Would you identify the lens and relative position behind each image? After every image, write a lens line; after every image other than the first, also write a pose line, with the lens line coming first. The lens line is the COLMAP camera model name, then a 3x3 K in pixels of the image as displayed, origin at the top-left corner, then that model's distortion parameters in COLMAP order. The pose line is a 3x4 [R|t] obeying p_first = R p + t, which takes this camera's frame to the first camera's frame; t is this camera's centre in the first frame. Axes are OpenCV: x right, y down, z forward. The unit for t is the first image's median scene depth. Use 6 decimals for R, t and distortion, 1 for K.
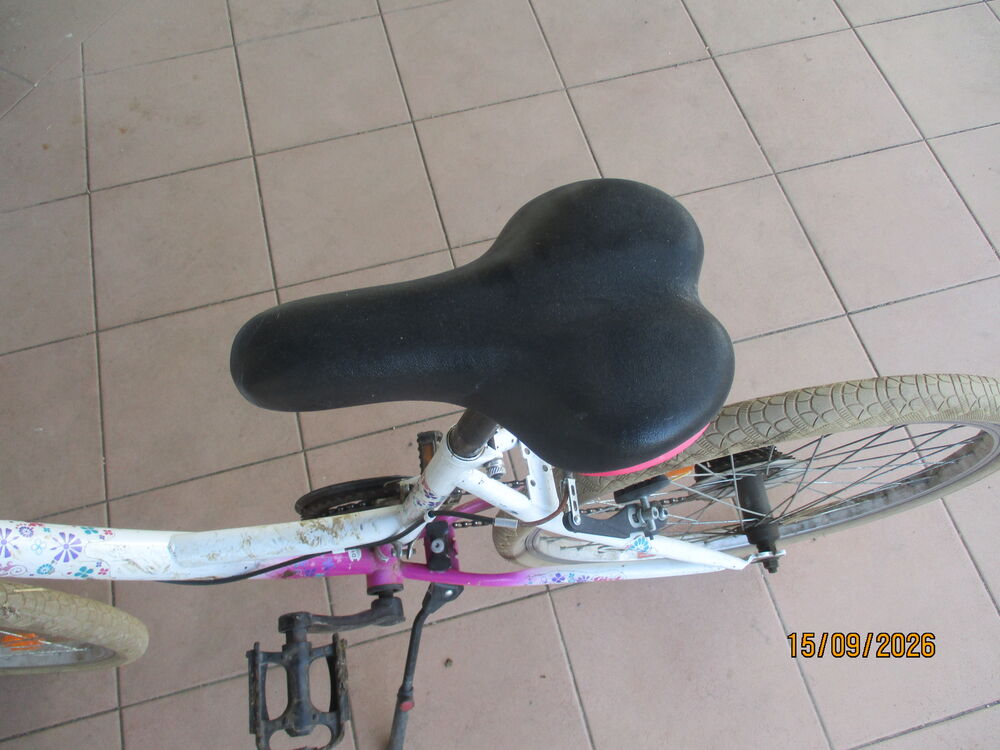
lens RADIAL K [[816.1, 0, 508.1], [0, 816.1, 374.6], [0, 0, 1]] dist [-0.032550, 0.007248]
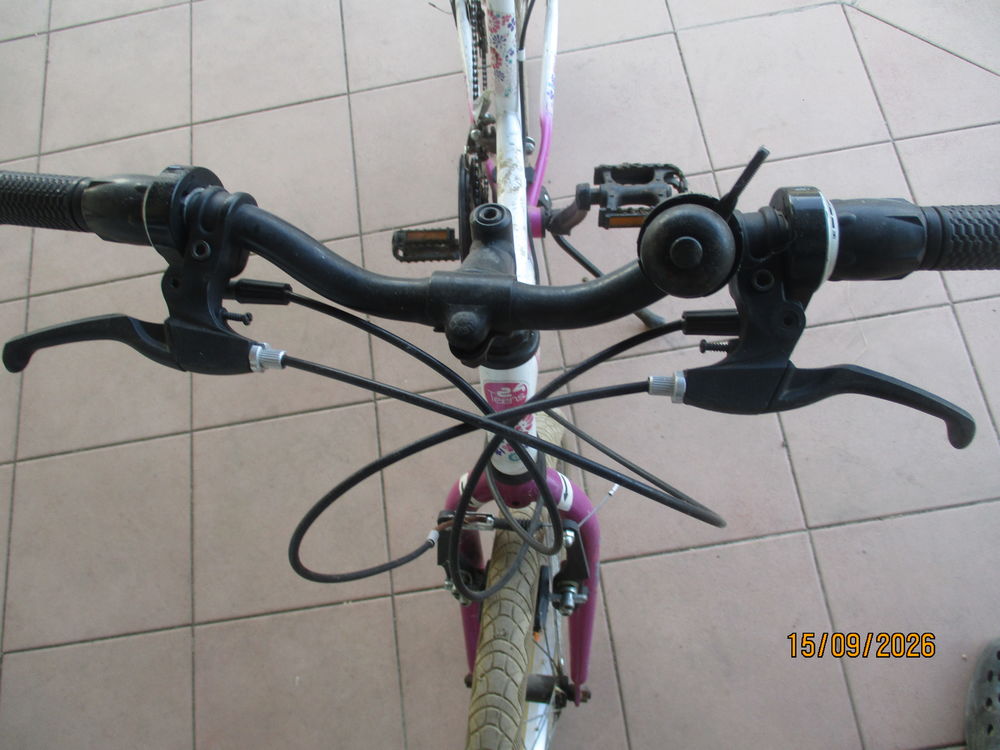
lens RADIAL K [[816.1, 0, 508.1], [0, 816.1, 374.6], [0, 0, 1]] dist [-0.032550, 0.007248]
pose [[0.130144, -0.933432, 0.334317, -0.547489], [0.932070, 0.230158, 0.279775, -0.046176], [-0.338096, 0.275196, 0.899977, 0.009618]]
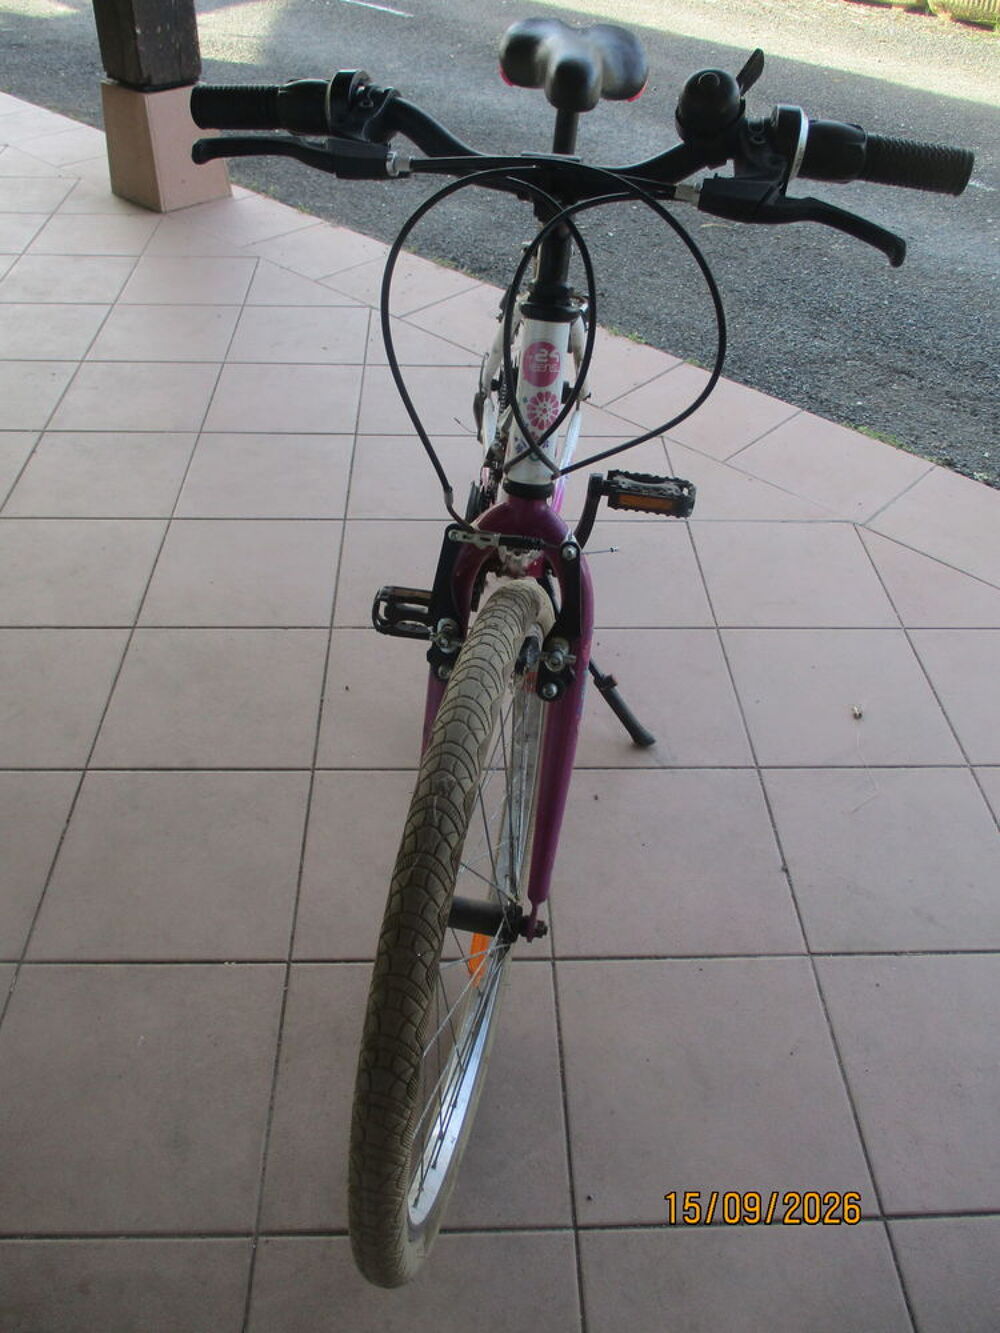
lens RADIAL K [[1087.9, 0, 500.0], [0, 1087.9, 666.5], [0, 0, 1]] dist [-0.032550, 0.007248]
pose [[0.232109, -0.629033, 0.741919, -1.010277], [0.858511, 0.491049, 0.147749, 0.039535], [-0.457257, 0.602652, 0.654008, 0.081590]]
